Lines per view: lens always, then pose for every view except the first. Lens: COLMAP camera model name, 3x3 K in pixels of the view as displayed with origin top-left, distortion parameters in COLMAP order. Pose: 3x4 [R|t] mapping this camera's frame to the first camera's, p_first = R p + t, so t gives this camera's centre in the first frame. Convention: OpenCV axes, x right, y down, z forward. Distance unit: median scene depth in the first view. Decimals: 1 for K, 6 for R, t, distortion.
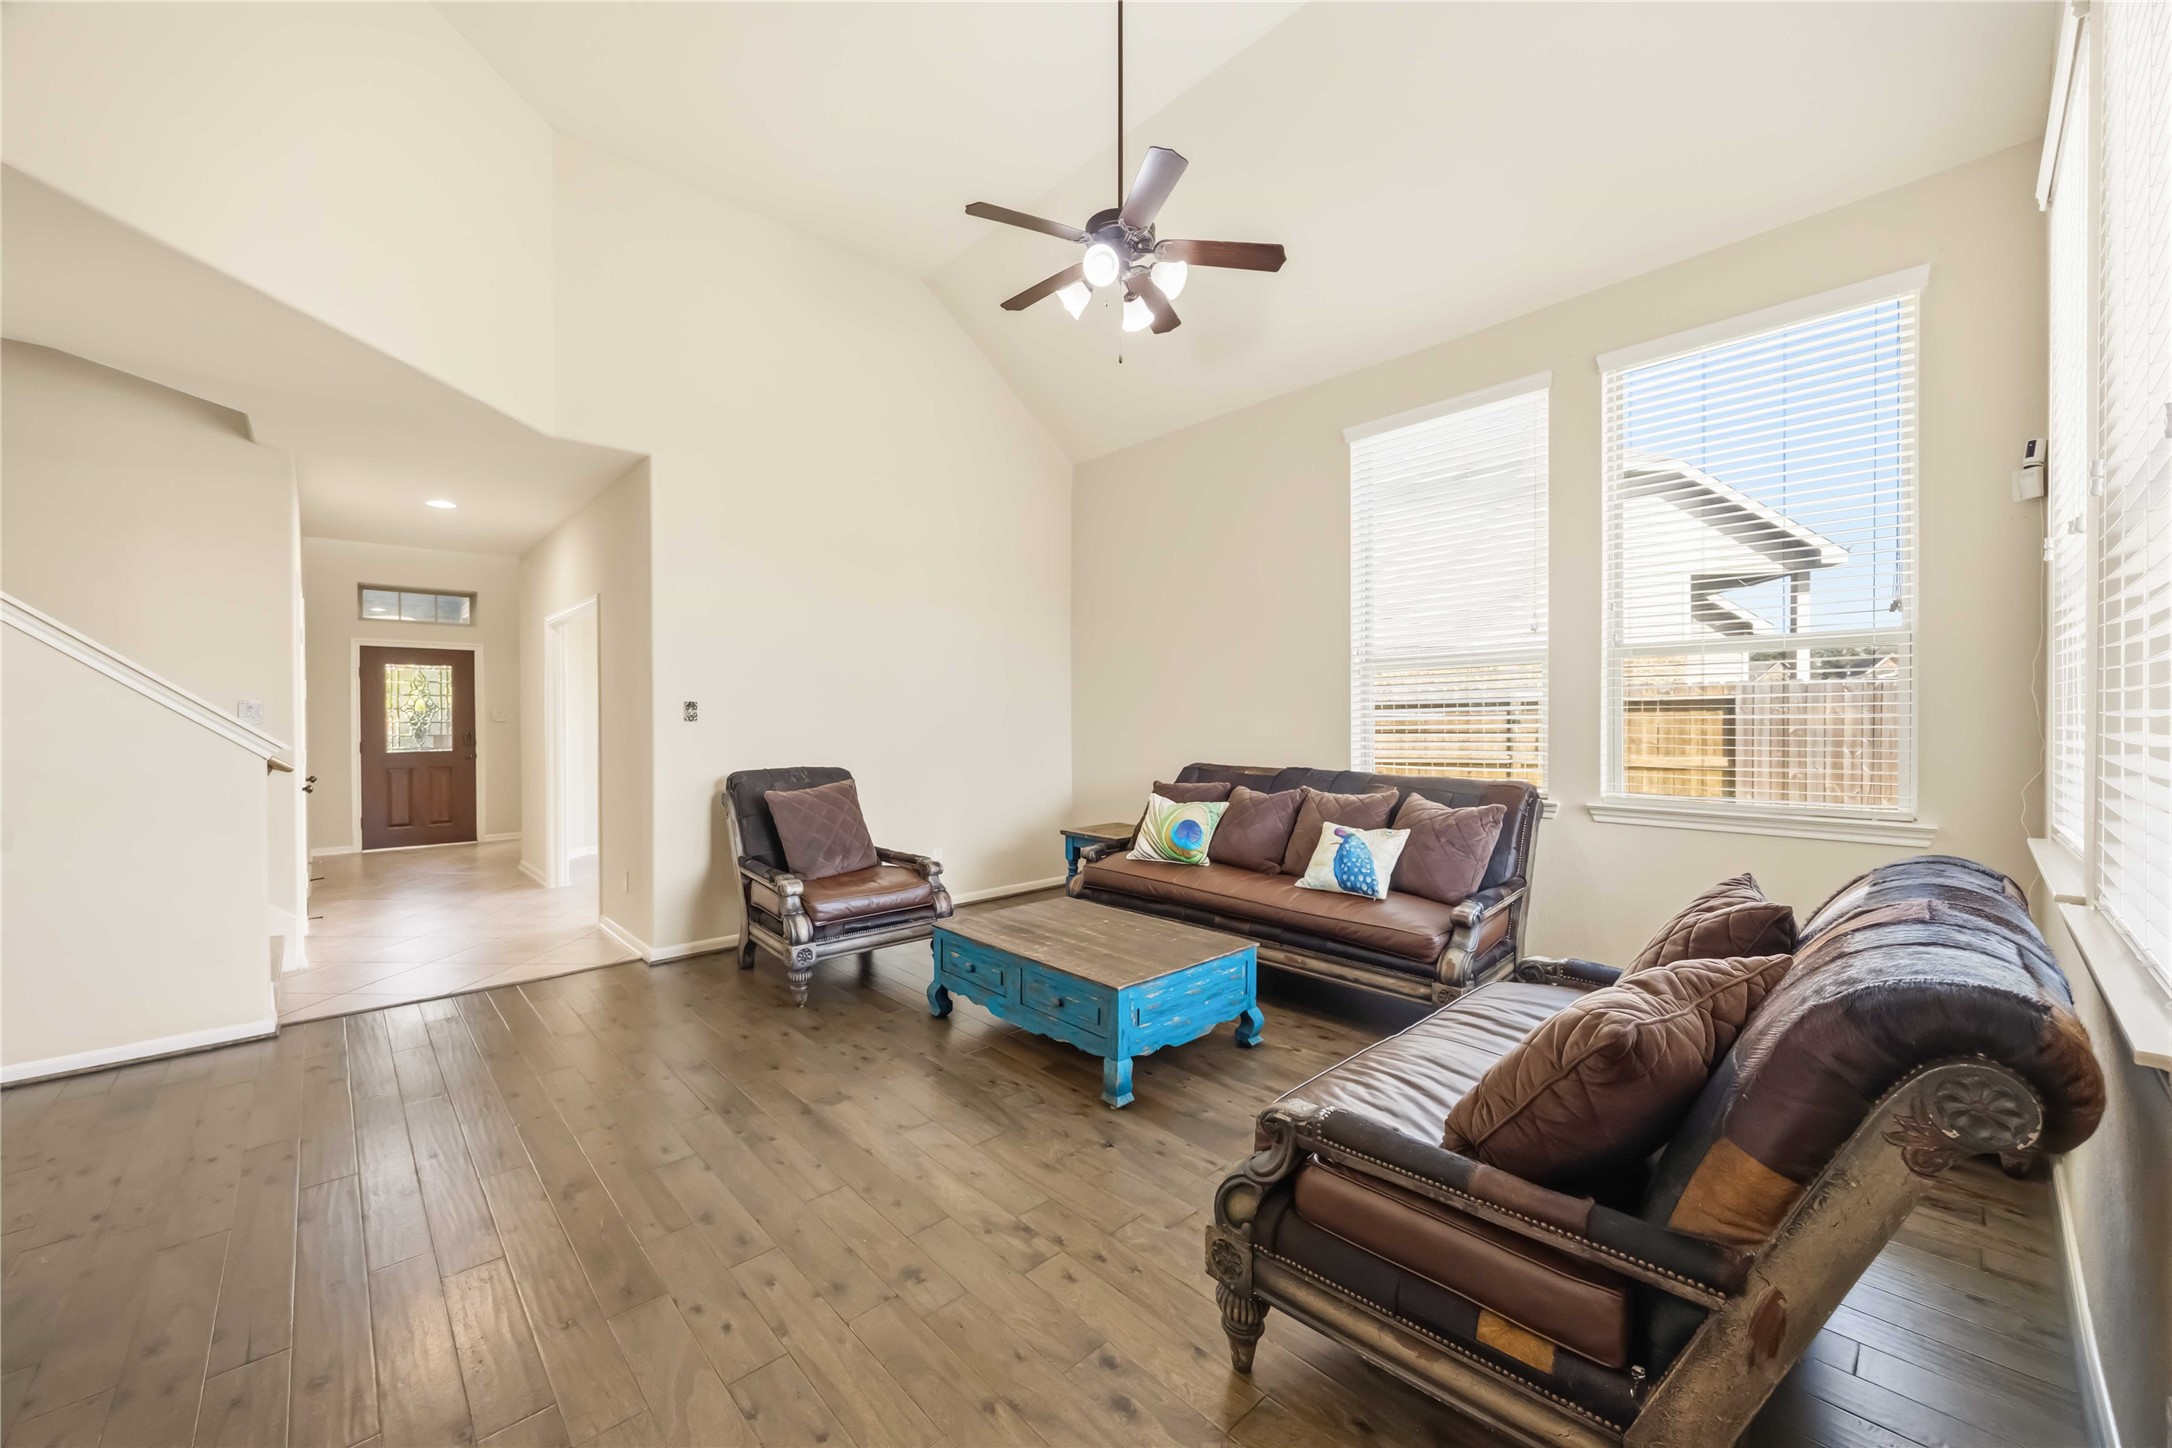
lens RADIAL K [[823.2, 0, 1089.5], [0, 823.2, 723.9], [0, 0, 1]] dist [-0.002563, 0.000588]
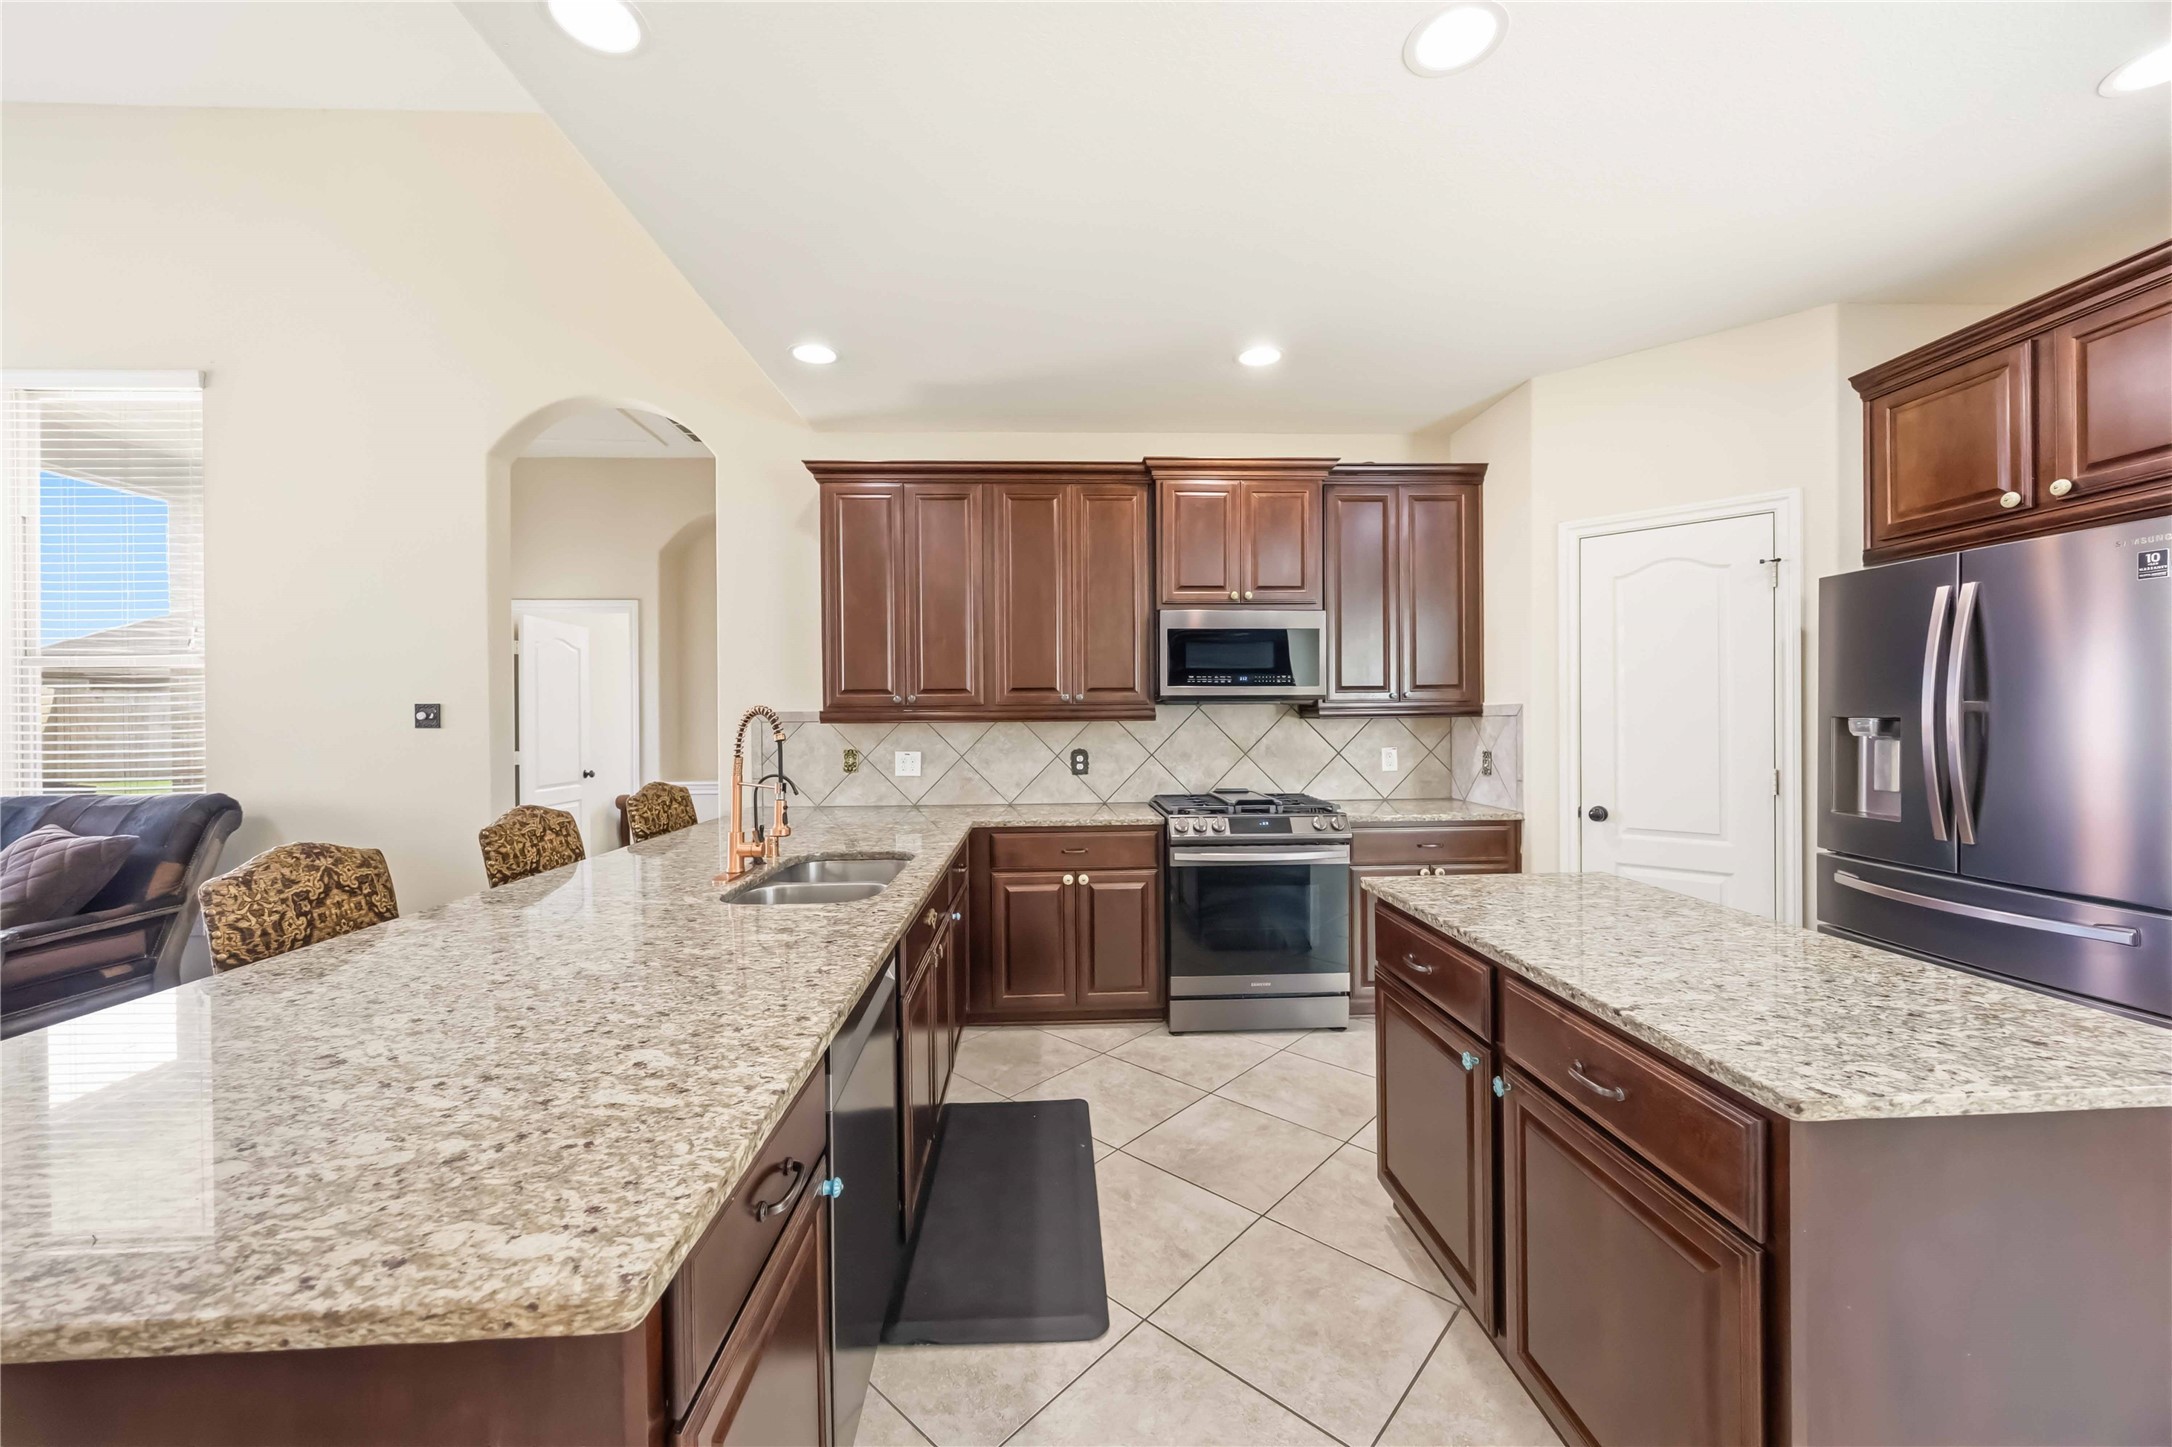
lens RADIAL K [[811.4, 0, 1086.0], [0, 811.4, 723.5], [0, 0, 1]] dist [-0.007056, -0.000542]
pose [[-0.760322, 0.003847, 0.649535, -1.103312], [0.014924, 0.999822, 0.011548, 0.002283], [-0.649375, 0.018474, -0.760244, 0.302104]]
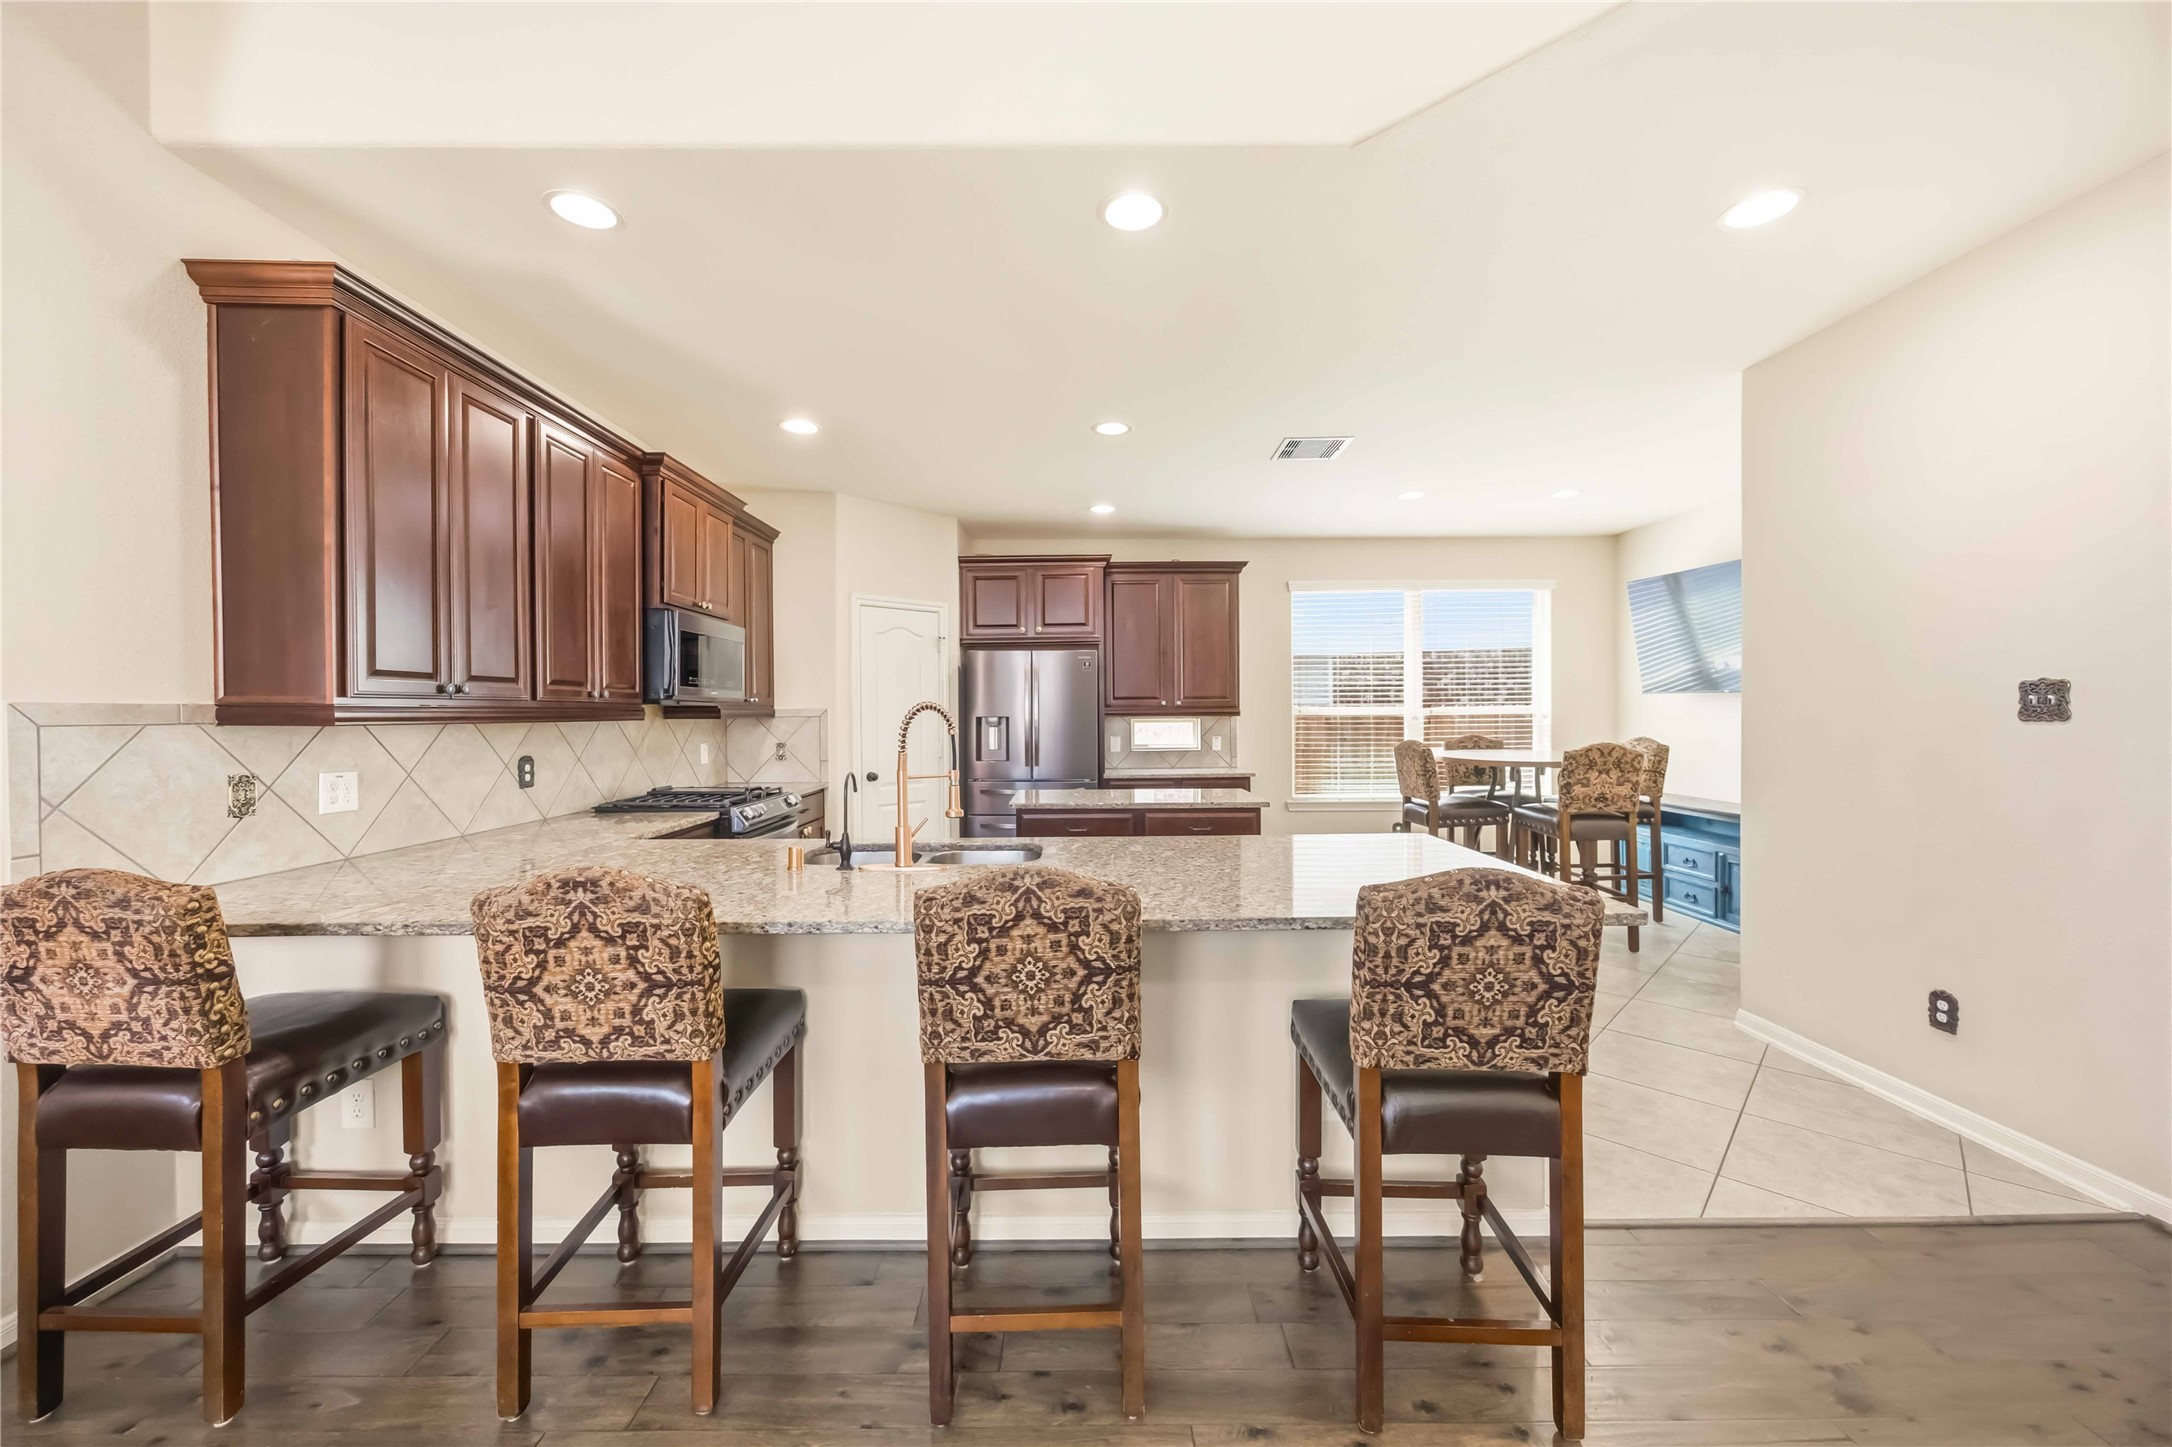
lens RADIAL K [[823.2, 0, 1089.5], [0, 823.2, 723.4], [0, 0, 1]] dist [-0.002563, 0.000588]
pose [[-0.687313, 0.017116, -0.726160, -0.214526], [0.003351, 0.999786, 0.020394, -0.003073], [0.726354, 0.011583, -0.687223, 0.534680]]
